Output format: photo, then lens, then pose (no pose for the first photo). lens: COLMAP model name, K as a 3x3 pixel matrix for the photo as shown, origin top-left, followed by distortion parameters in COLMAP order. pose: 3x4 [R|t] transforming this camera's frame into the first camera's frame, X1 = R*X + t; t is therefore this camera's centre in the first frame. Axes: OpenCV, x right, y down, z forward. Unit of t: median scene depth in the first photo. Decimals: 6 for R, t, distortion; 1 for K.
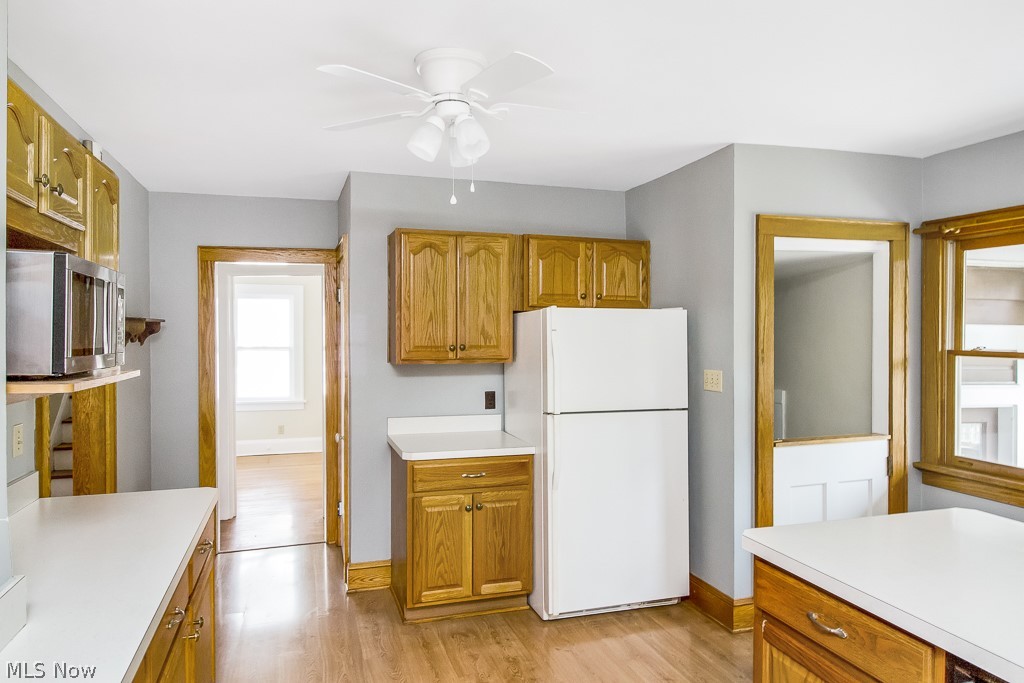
lens RADIAL K [[650.4, 0, 509.3], [0, 650.4, 342.3], [0, 0, 1]] dist [0.003646, 0.004999]
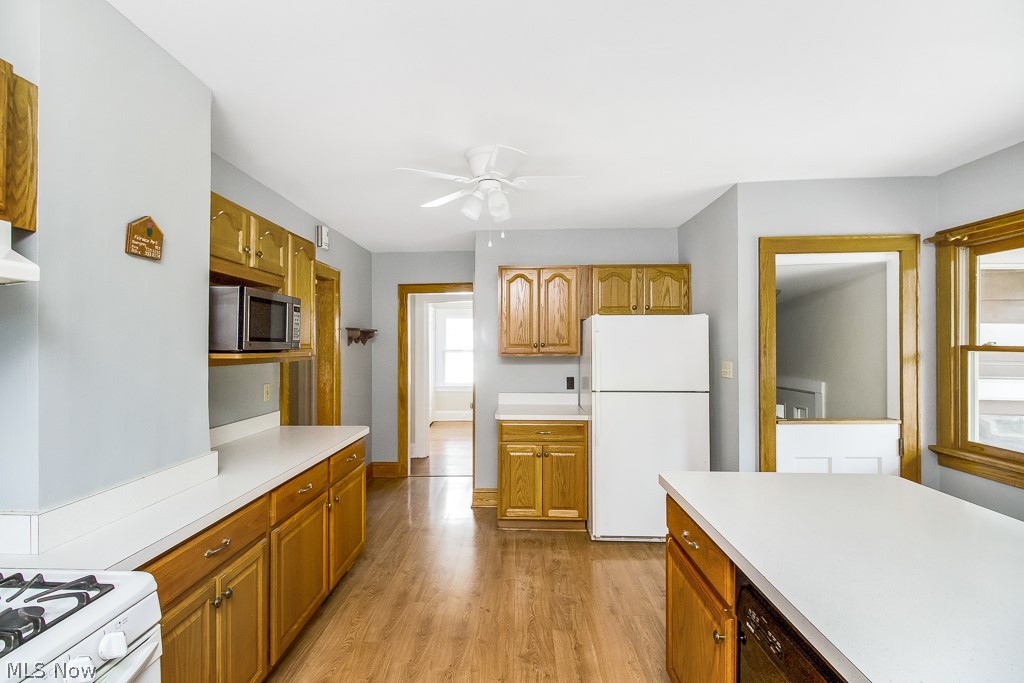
lens RADIAL K [[471.8, 0, 505.8], [0, 471.8, 342.1], [0, 0, 1]] dist [0.012789, -0.007126]
pose [[0.942540, -0.005167, -0.334054, 0.211385], [-0.000600, 0.999853, -0.017158, 0.020340], [0.334094, 0.016373, 0.942398, -0.020208]]
